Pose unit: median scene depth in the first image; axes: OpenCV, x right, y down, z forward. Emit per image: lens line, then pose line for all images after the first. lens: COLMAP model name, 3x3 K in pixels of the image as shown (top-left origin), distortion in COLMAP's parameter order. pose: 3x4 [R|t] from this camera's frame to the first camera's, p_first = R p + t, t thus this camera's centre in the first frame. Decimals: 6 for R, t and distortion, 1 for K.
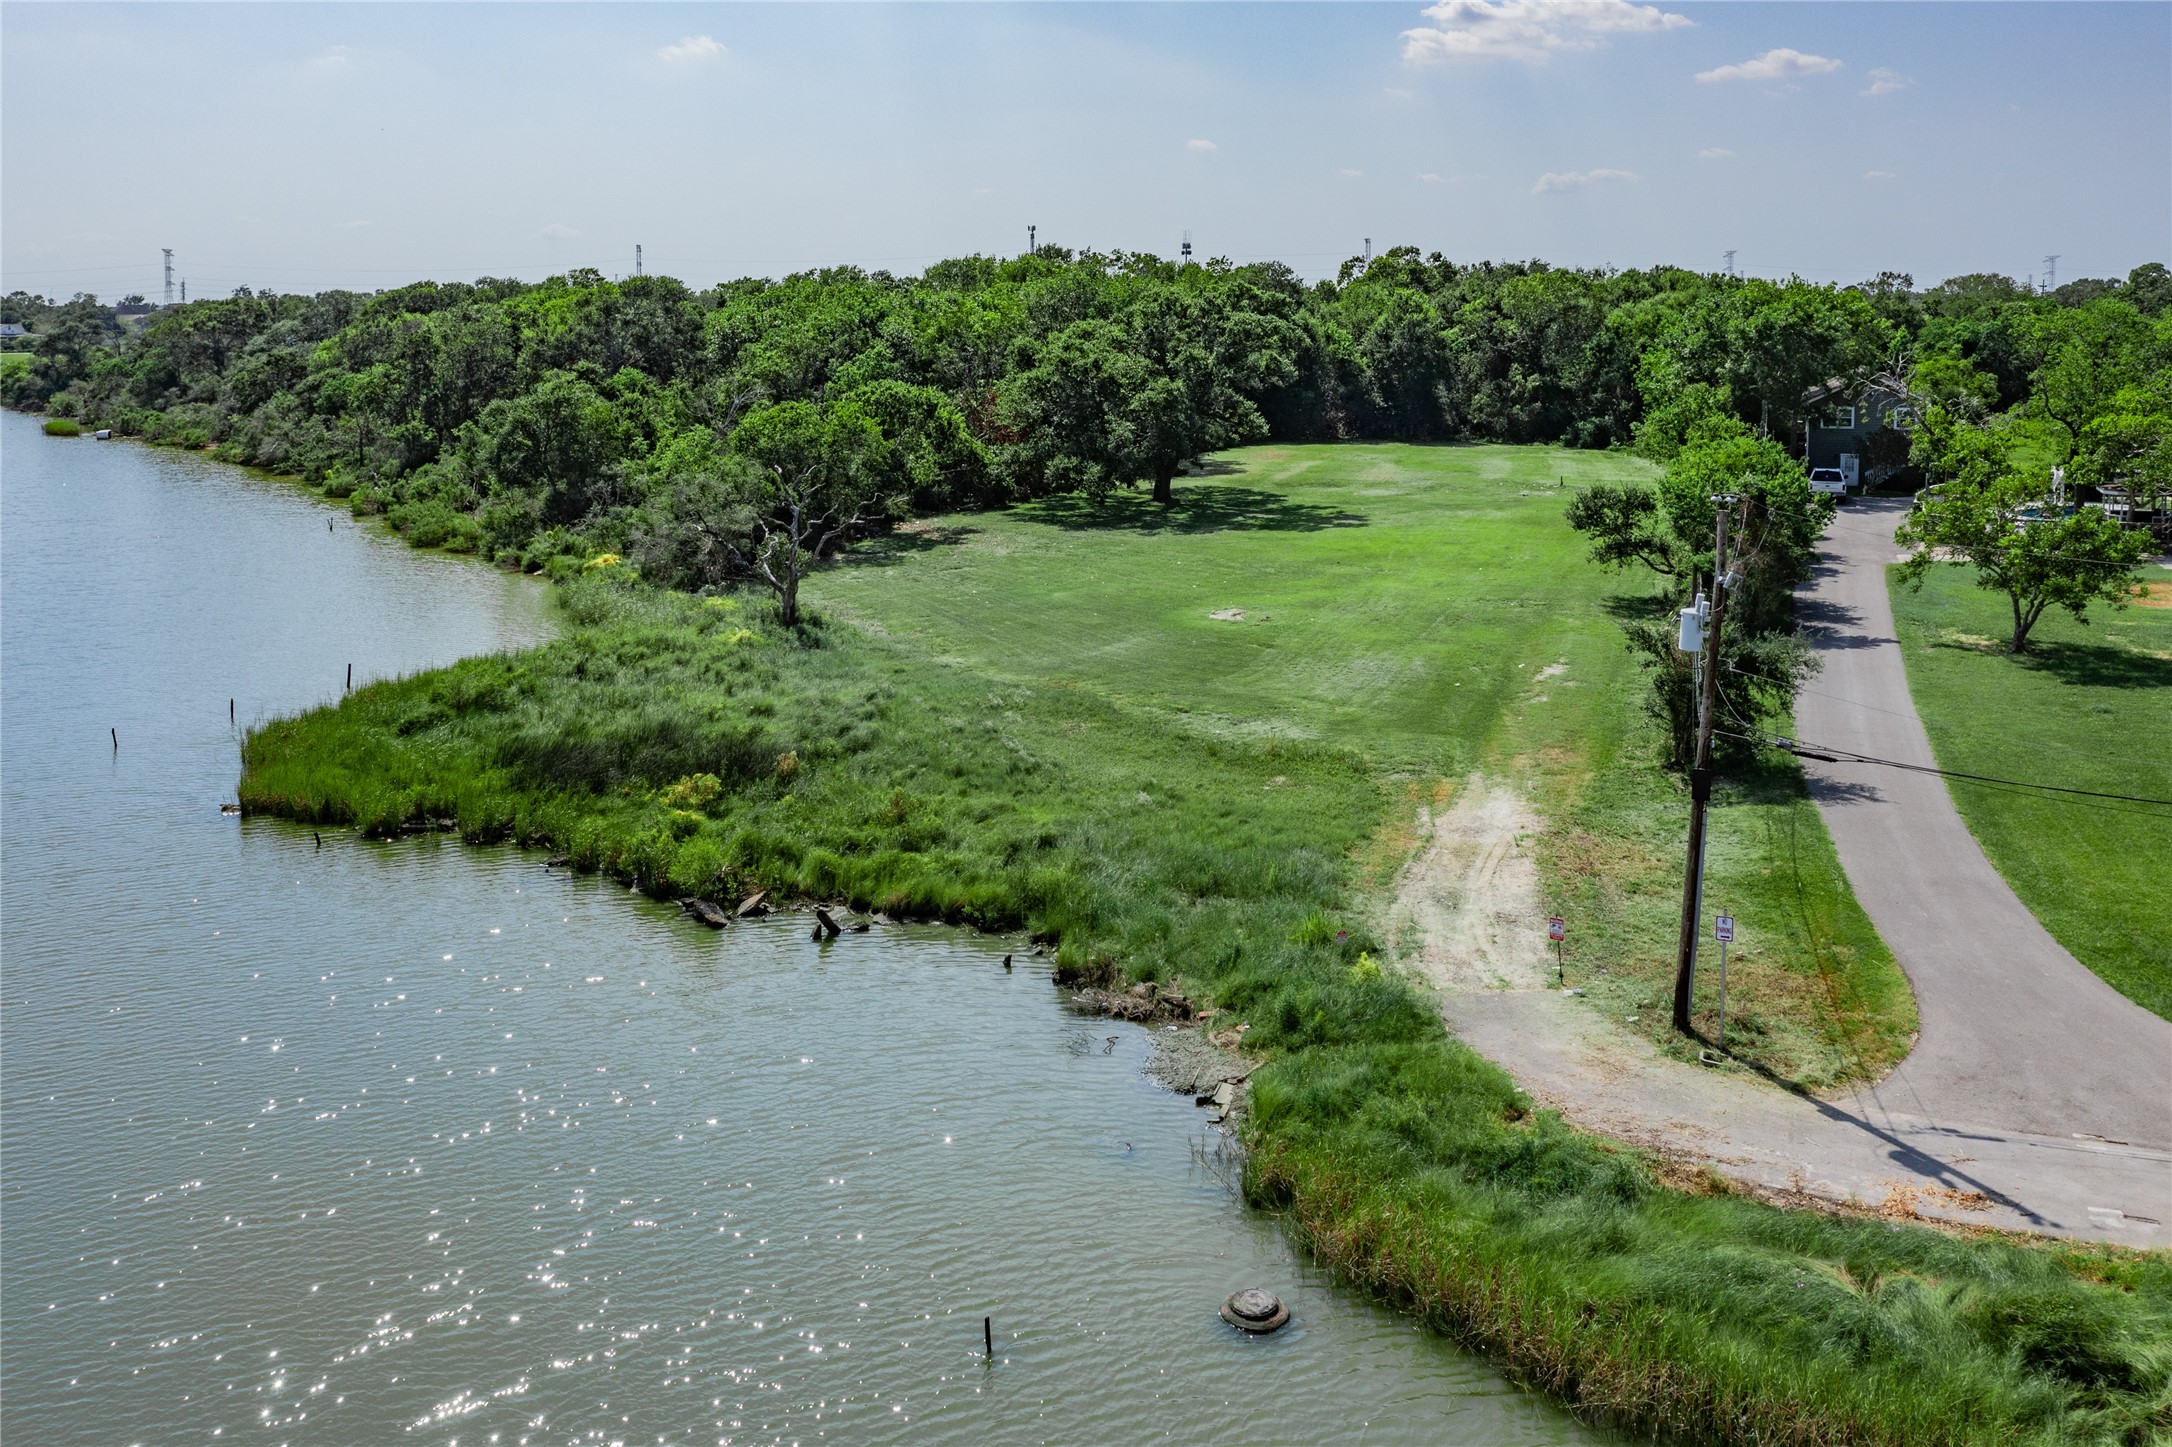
lens RADIAL K [[2034.1, 0, 1086.0], [0, 2034.1, 723.5], [0, 0, 1]] dist [-0.032241, 0.012157]
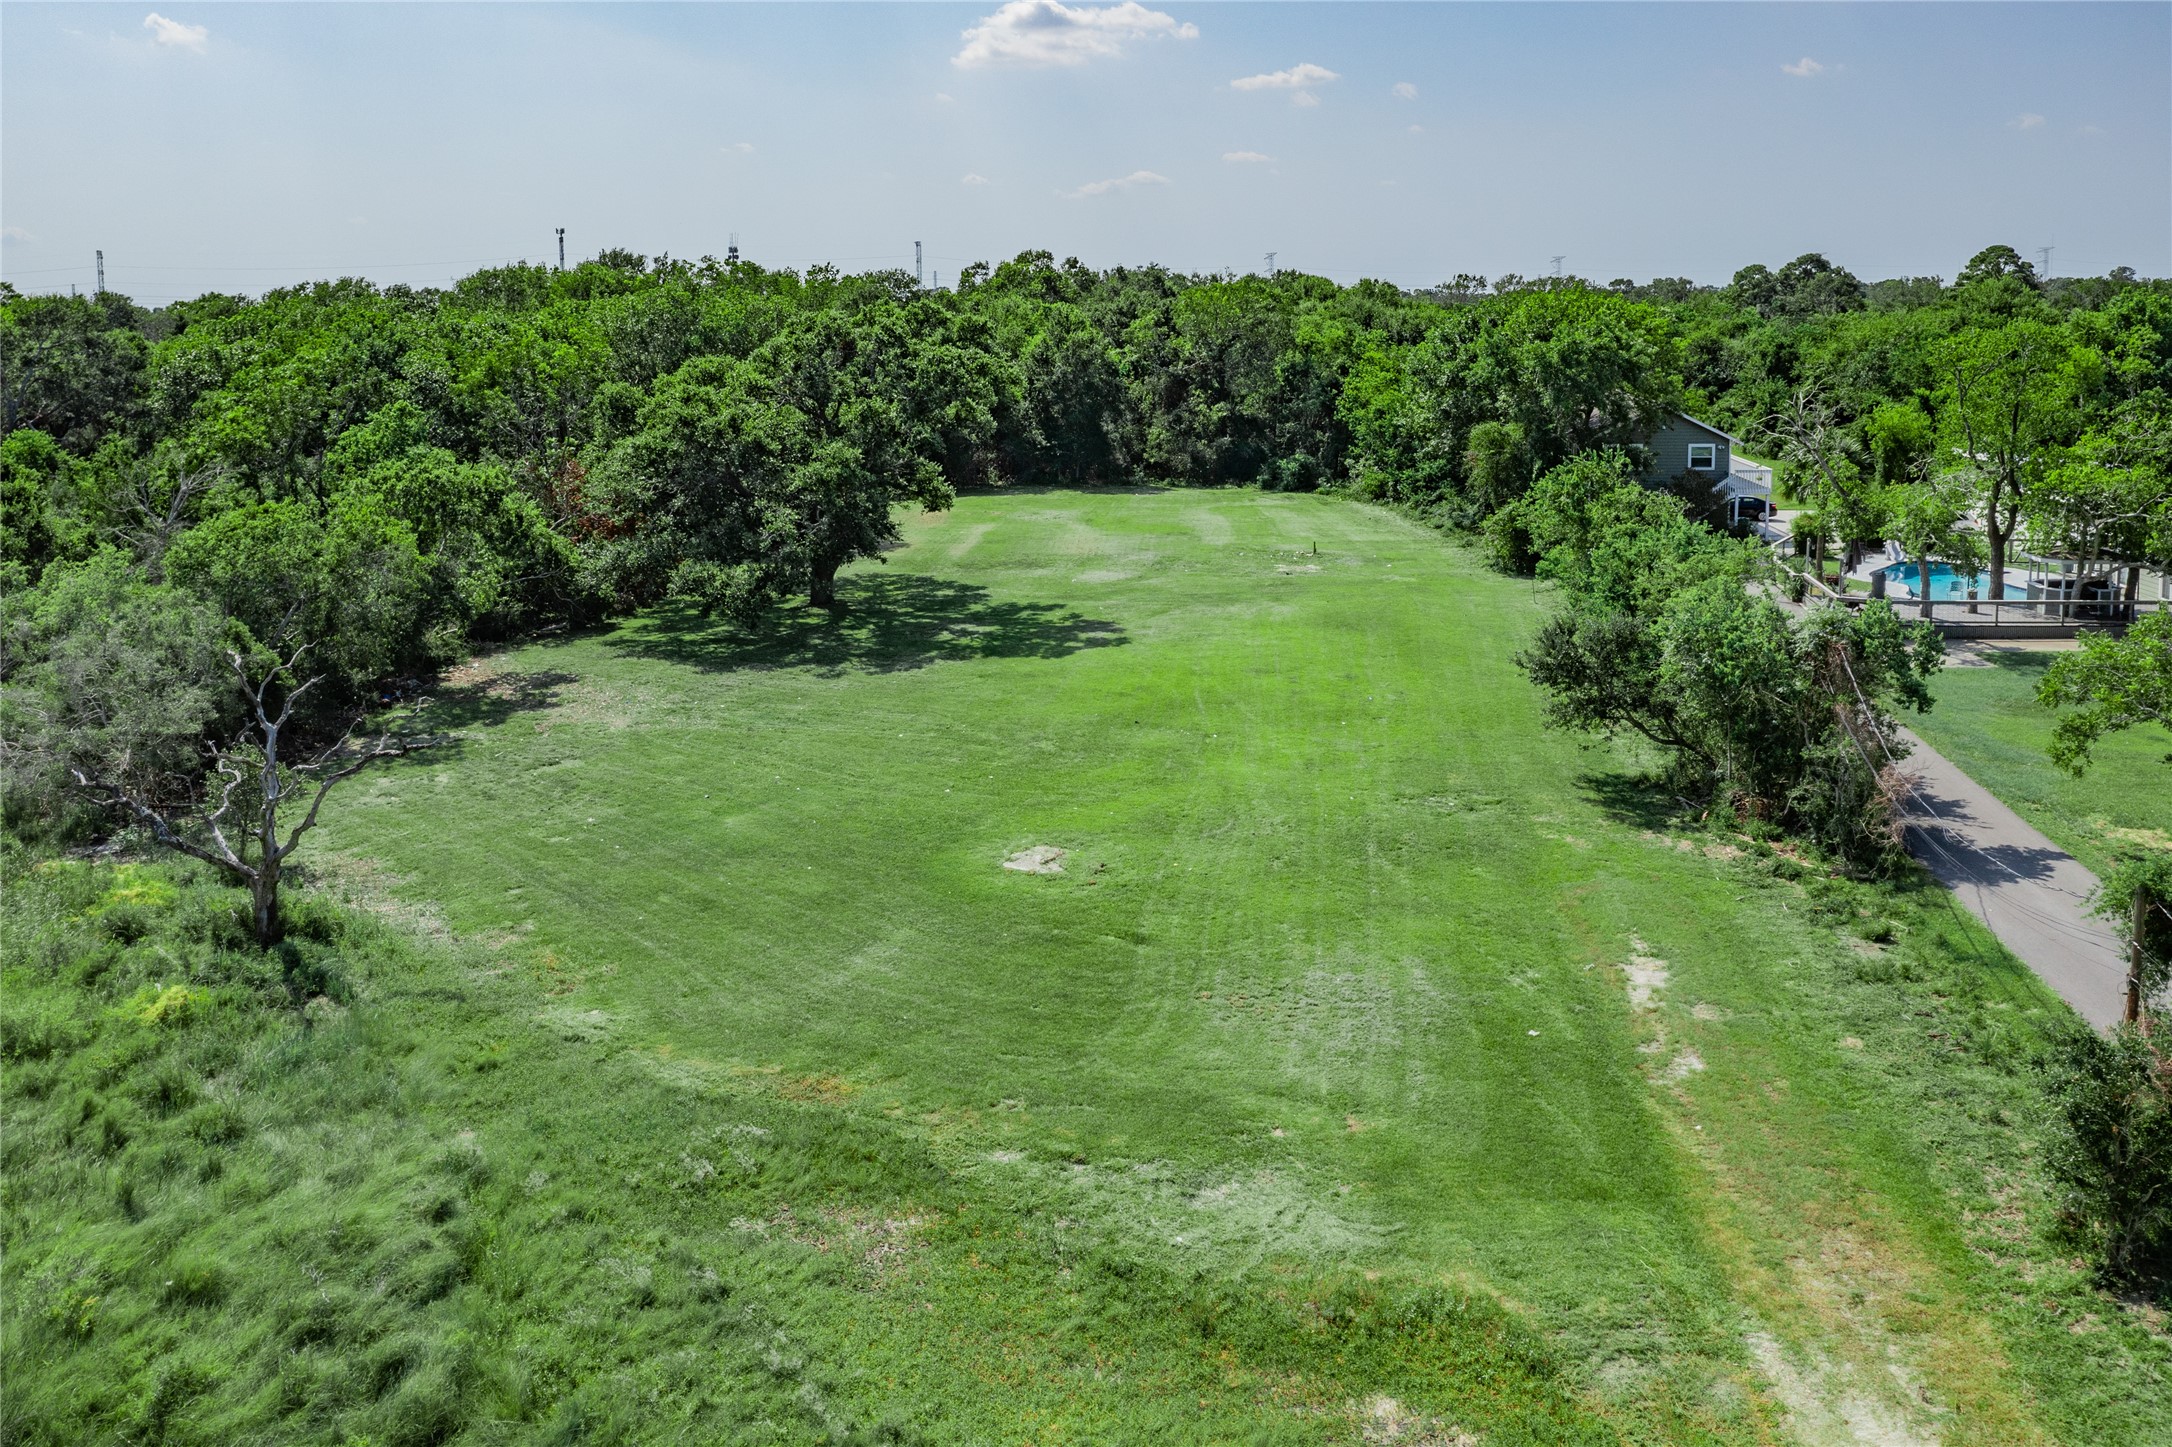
lens RADIAL K [[2034.1, 0, 1086.0], [0, 2034.1, 723.5], [0, 0, 1]] dist [-0.032241, 0.012157]
pose [[0.974662, -0.051757, 0.217611, -0.031855], [0.052157, 0.998631, 0.003914, -0.068337], [-0.217515, 0.007535, 0.976028, 0.288803]]
